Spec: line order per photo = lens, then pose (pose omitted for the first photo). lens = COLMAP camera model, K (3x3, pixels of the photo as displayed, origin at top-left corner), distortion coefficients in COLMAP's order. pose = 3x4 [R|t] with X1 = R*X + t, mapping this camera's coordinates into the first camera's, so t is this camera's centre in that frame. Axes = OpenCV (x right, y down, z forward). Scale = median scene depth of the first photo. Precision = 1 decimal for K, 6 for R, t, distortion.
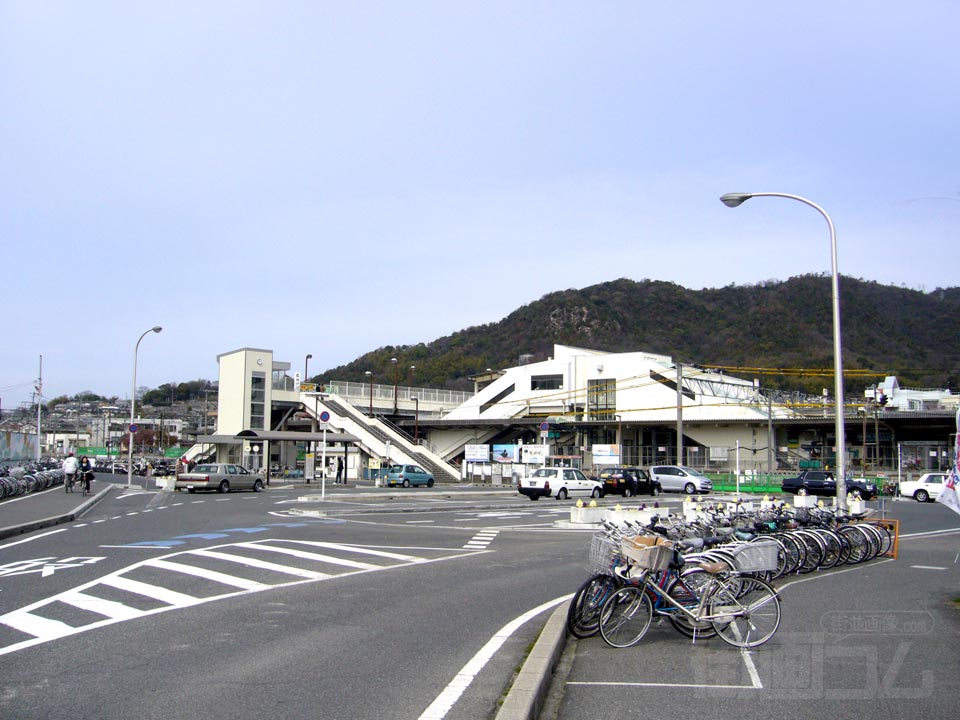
lens RADIAL K [[1034.6, 0, 480.0], [0, 1034.6, 360.0], [0, 0, 1]] dist [-0.069800, 0.019826]
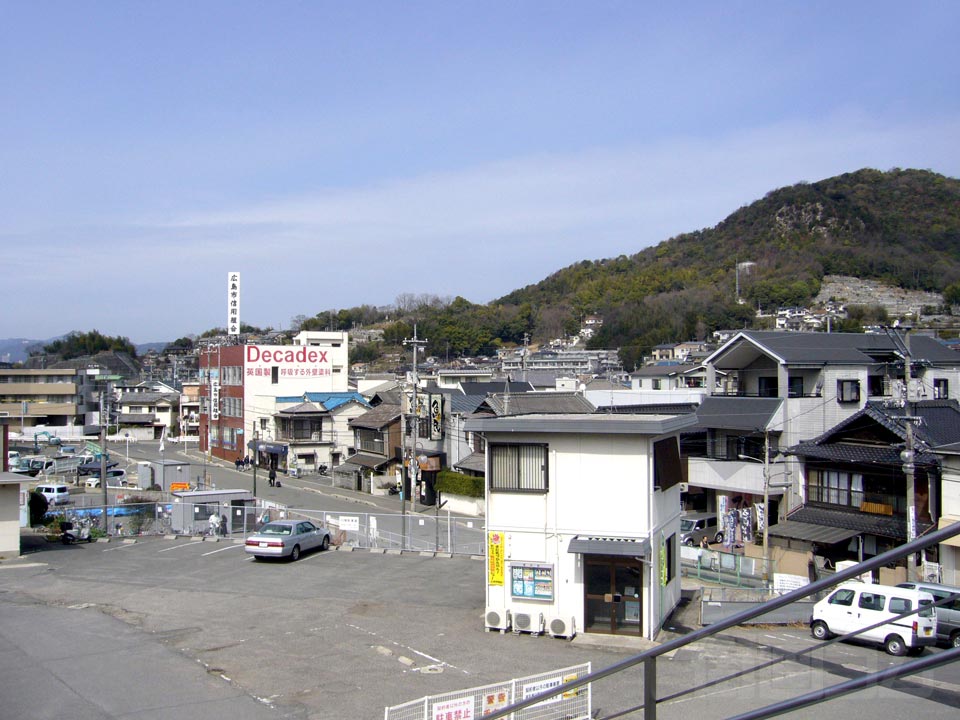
lens RADIAL K [[1034.6, 0, 480.0], [0, 1034.6, 360.0], [0, 0, 1]] dist [-0.069800, 0.019826]
pose [[0.975889, -0.018946, -0.217445, 0.013092], [0.035076, 0.996890, 0.070564, 0.005804], [0.215432, -0.076489, 0.973519, 0.136715]]
